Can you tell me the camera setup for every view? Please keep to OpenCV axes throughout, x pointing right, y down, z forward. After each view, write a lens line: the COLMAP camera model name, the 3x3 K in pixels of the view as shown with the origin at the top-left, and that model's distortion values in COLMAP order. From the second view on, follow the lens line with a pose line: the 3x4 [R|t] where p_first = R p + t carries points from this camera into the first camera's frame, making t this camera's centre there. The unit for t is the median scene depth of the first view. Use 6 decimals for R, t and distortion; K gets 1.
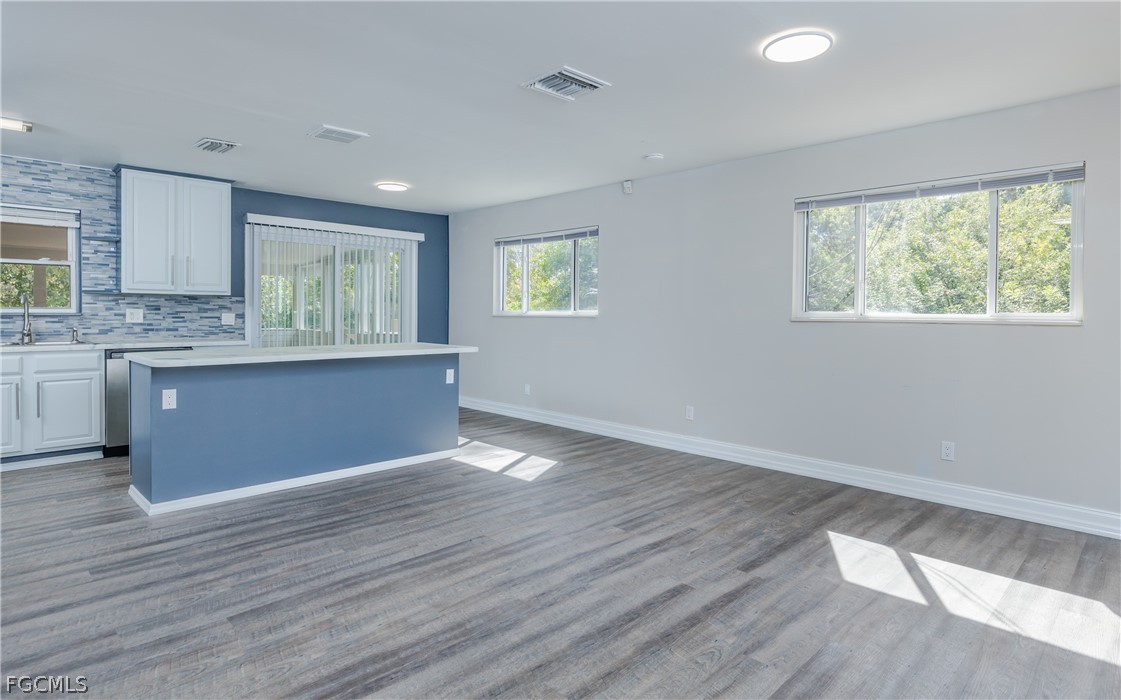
lens RADIAL K [[590.2, 0, 565.8], [0, 590.2, 319.0], [0, 0, 1]] dist [0.002442, -0.000053]
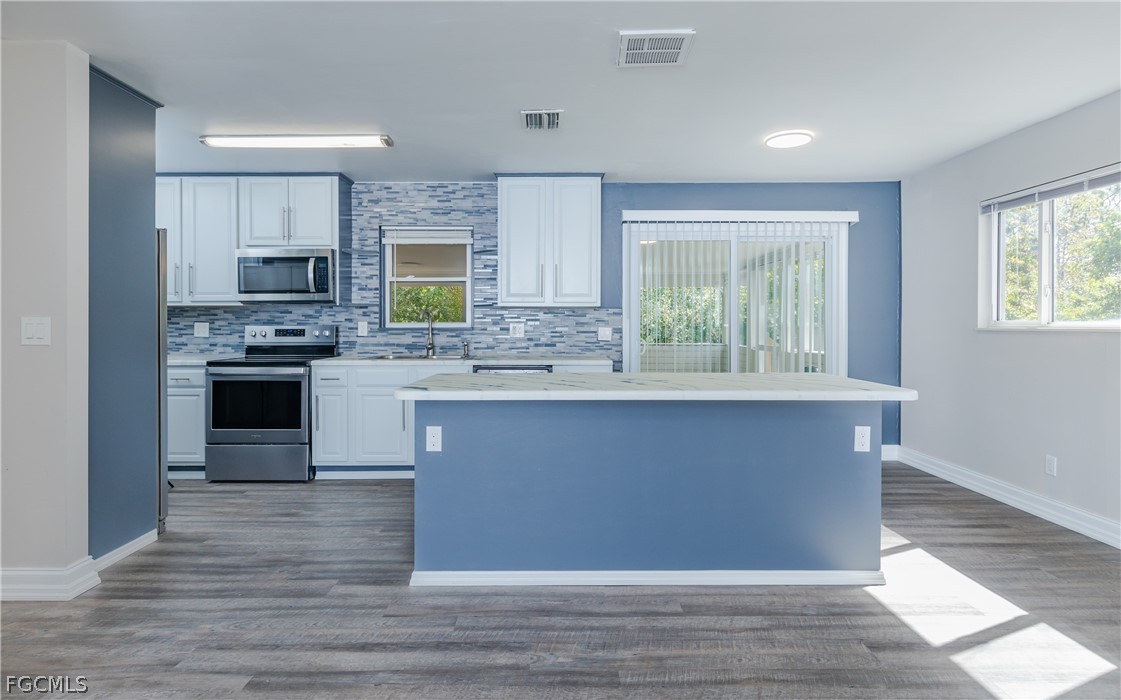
lens RADIAL K [[586.3, 0, 558.3], [0, 586.3, 327.7], [0, 0, 1]] dist [0.001873, -0.000121]
pose [[0.711158, -0.003143, -0.703025, -0.010504], [-0.002719, 0.999970, -0.007220, -0.003170], [0.703027, 0.007046, 0.711128, 0.396550]]
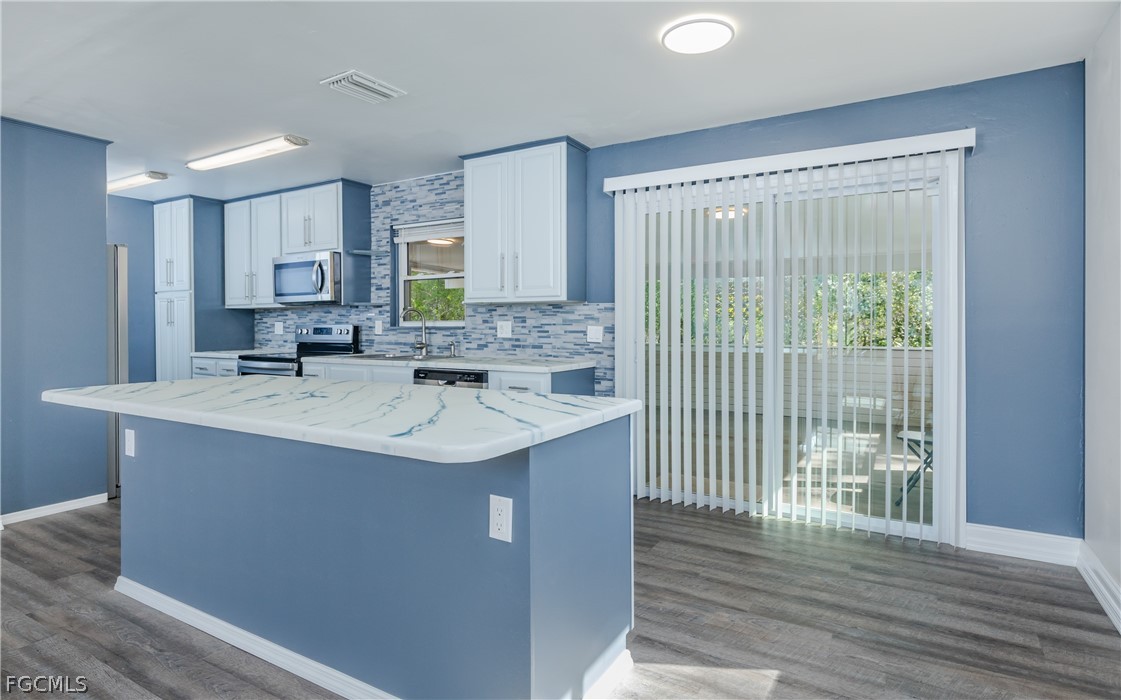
lens RADIAL K [[586.3, 0, 558.3], [0, 586.3, 327.7], [0, 0, 1]] dist [0.001873, -0.000121]
pose [[0.244049, 0.000001, -0.969763, 0.123686], [-0.005556, 0.999984, -0.001398, -0.007735], [0.969747, 0.005729, 0.244045, 0.936468]]
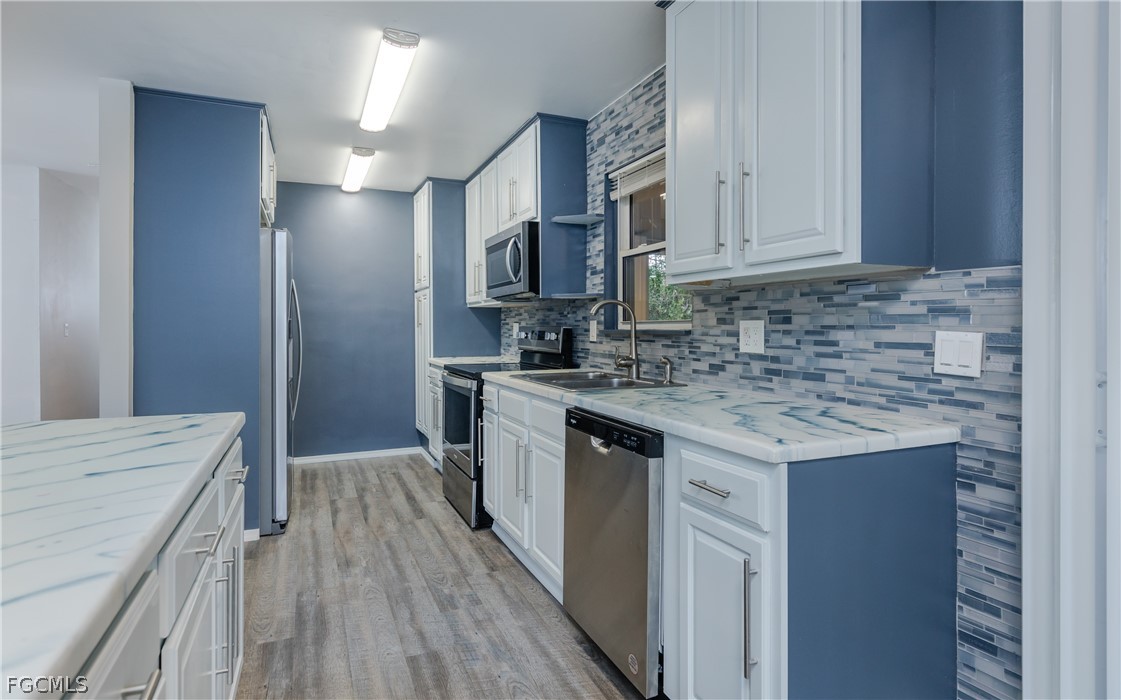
lens RADIAL K [[577.9, 0, 588.6], [0, 577.9, 328.6], [0, 0, 1]] dist [0.000729, -0.000287]
pose [[-0.355726, -0.000995, -0.934590, -0.324140], [-0.009107, 0.999956, 0.002401, -0.012146], [0.934546, 0.009365, -0.355719, 1.119634]]
